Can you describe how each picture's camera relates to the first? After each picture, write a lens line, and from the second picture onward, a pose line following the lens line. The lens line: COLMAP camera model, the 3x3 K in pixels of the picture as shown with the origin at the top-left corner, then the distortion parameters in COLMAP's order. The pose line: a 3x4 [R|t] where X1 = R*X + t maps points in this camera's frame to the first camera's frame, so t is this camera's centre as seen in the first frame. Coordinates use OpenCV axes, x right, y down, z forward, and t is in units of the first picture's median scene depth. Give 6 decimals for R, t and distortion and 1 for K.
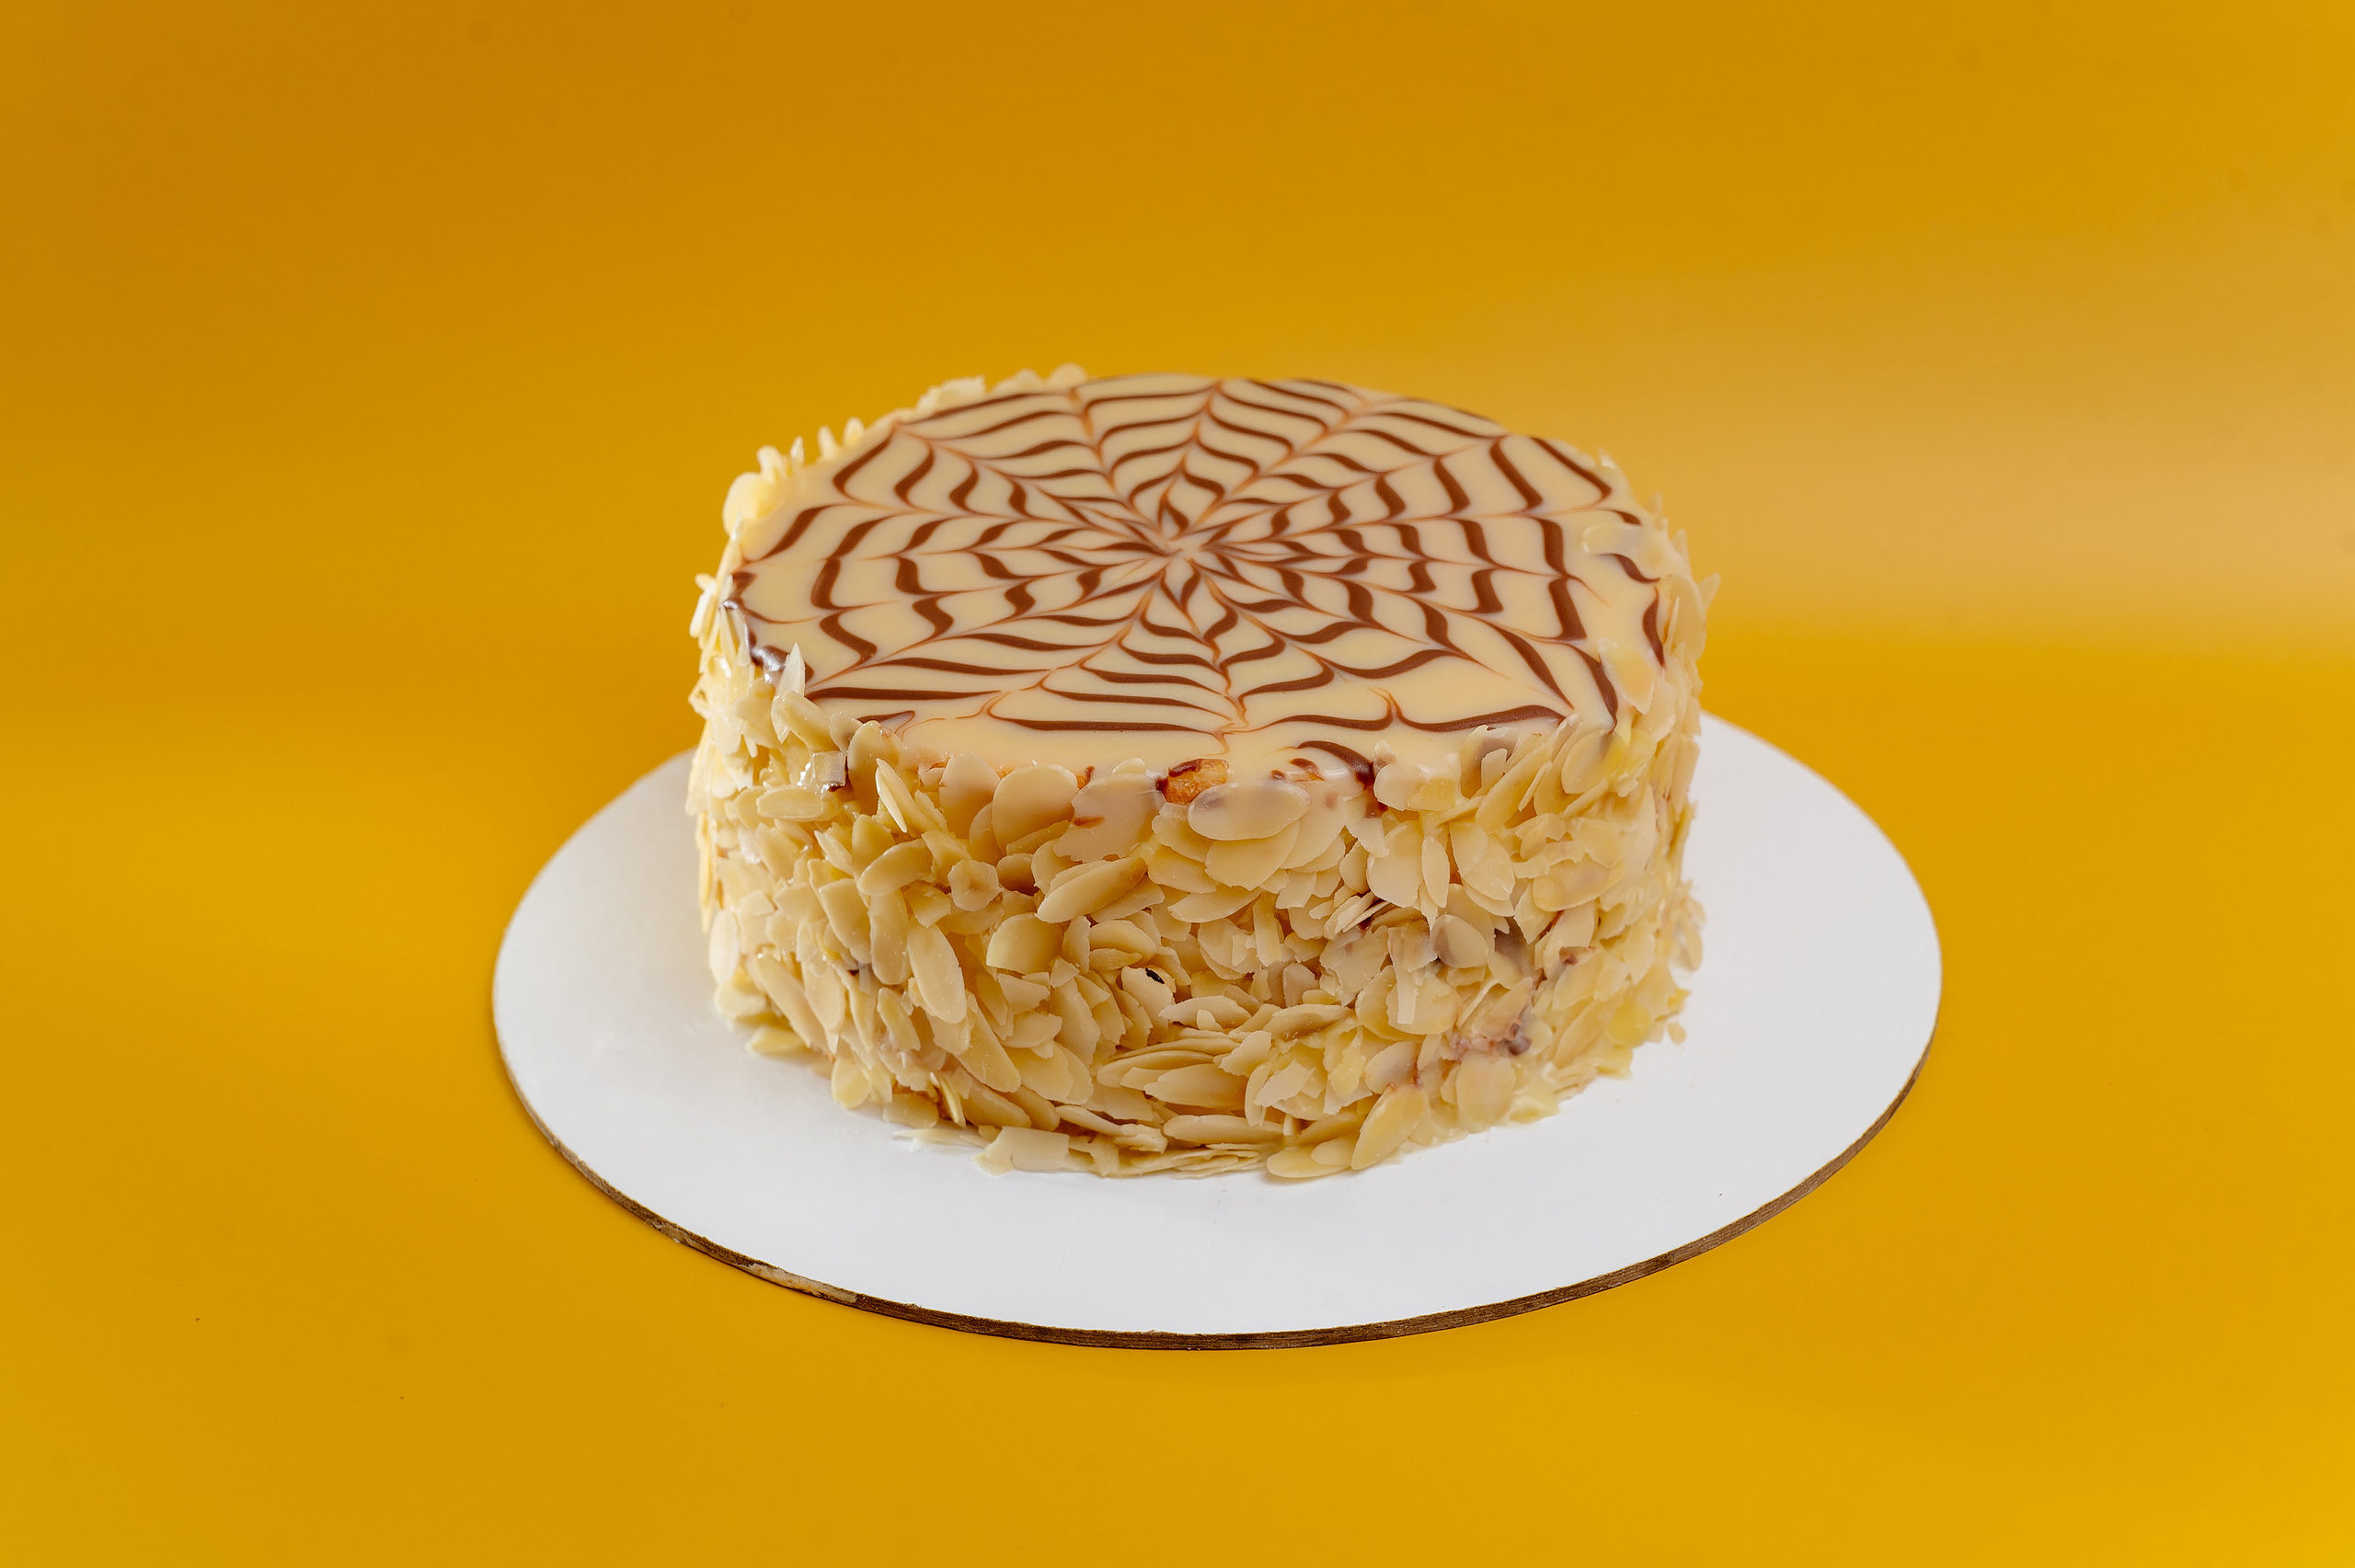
lens RADIAL K [[5292.0, 0, 1175.9], [0, 5292.0, 776.5], [0, 0, 1]] dist [0.008453, 0.000000]
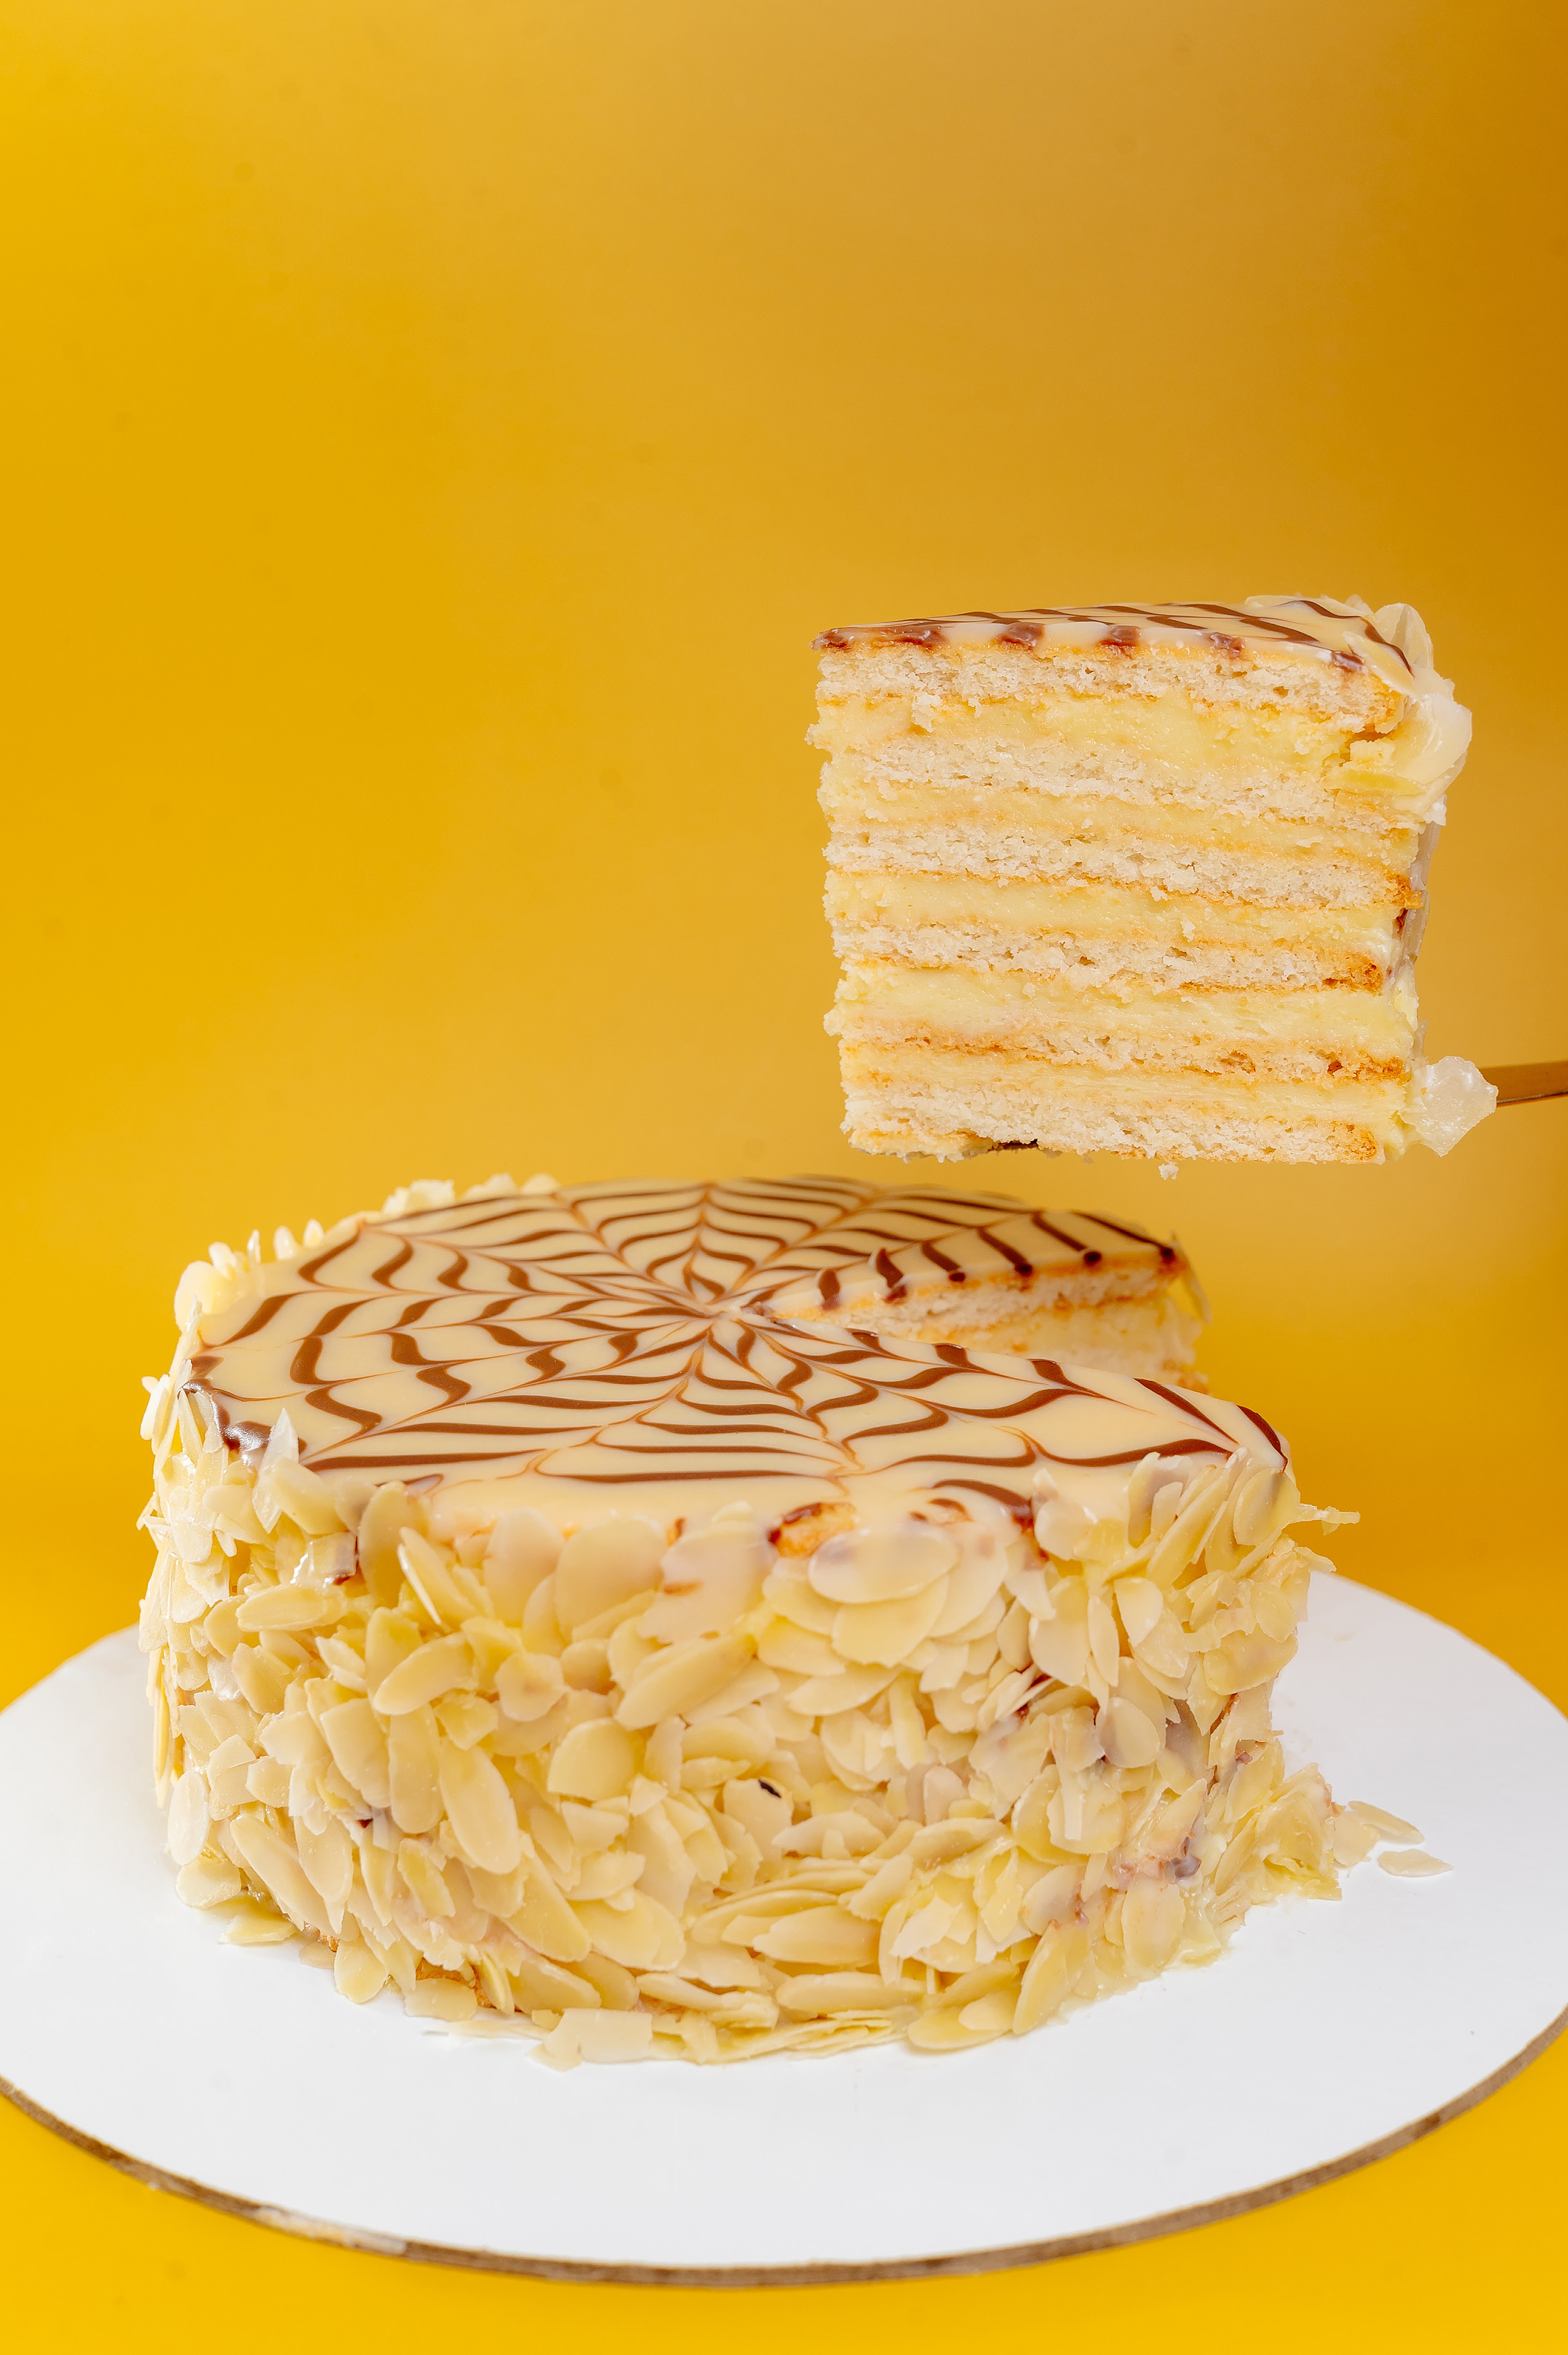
lens RADIAL K [[3364.7, 0, 769.7], [0, 3364.7, 1253.7], [0, 0, 1]] dist [0.048728, 0.000000]
pose [[0.990894, -0.033627, 0.130377, -0.064649], [0.057929, 0.980582, -0.187361, 0.052217], [-0.121545, 0.193207, 0.973600, 0.488113]]
